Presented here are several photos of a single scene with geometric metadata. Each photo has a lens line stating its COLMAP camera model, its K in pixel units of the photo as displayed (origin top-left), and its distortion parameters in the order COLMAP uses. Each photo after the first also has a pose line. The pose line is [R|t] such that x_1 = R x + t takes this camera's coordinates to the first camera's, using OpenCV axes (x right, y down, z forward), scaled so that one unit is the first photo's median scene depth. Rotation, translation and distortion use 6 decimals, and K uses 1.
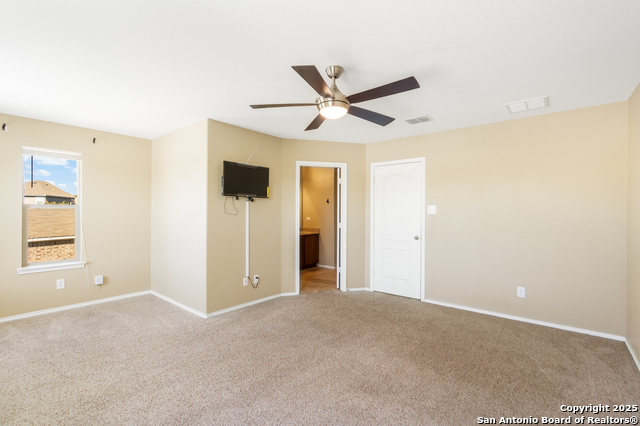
lens RADIAL K [[291.3, 0, 318.7], [0, 291.3, 209.3], [0, 0, 1]] dist [-0.006630, 0.000219]
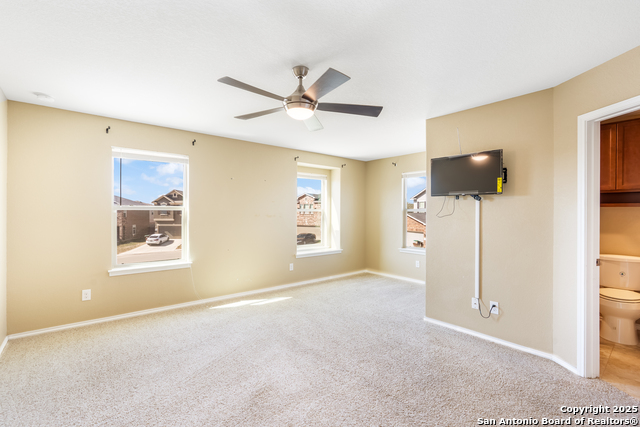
lens RADIAL K [[291.3, 0, 316.4], [0, 291.3, 214.3], [0, 0, 1]] dist [-0.006630, 0.000219]
pose [[-0.174848, 0.000481, -0.984595, 0.617449], [-0.004971, 0.999987, 0.001371, 0.010645], [0.984583, 0.005134, -0.174844, 0.753030]]
